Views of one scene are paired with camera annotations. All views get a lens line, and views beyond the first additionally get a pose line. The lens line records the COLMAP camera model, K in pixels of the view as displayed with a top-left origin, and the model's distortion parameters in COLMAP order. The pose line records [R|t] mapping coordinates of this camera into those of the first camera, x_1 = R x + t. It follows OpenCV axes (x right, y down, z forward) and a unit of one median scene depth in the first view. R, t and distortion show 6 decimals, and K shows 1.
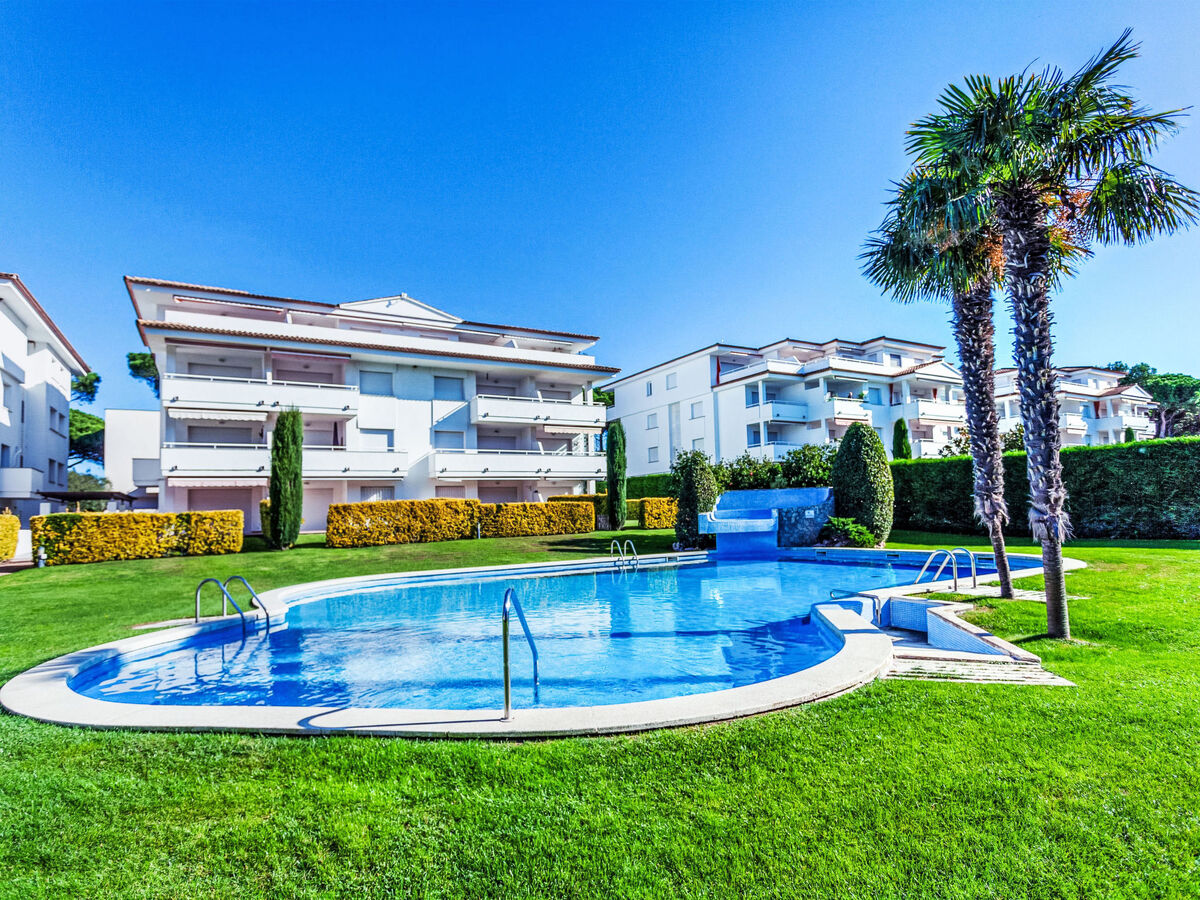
lens RADIAL K [[659.2, 0, 607.7], [0, 659.2, 460.7], [0, 0, 1]] dist [0.005765, 0.005329]
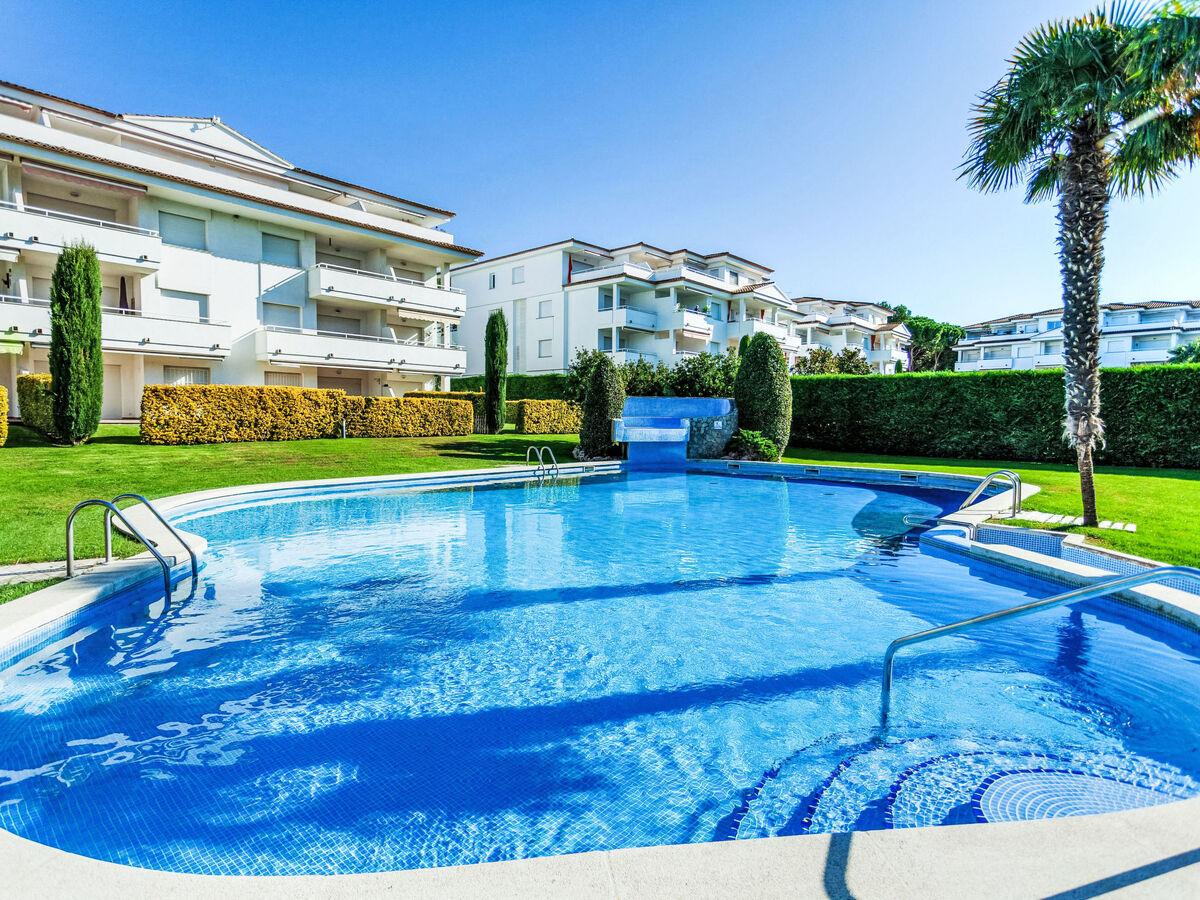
lens RADIAL K [[659.2, 0, 593.5], [0, 659.2, 442.8], [0, 0, 1]] dist [0.005765, 0.005329]
pose [[0.956277, 0.033388, 0.290550, -0.118273], [-0.067154, 0.991985, 0.107030, 0.012915], [-0.284647, -0.121862, 0.950855, 0.112311]]
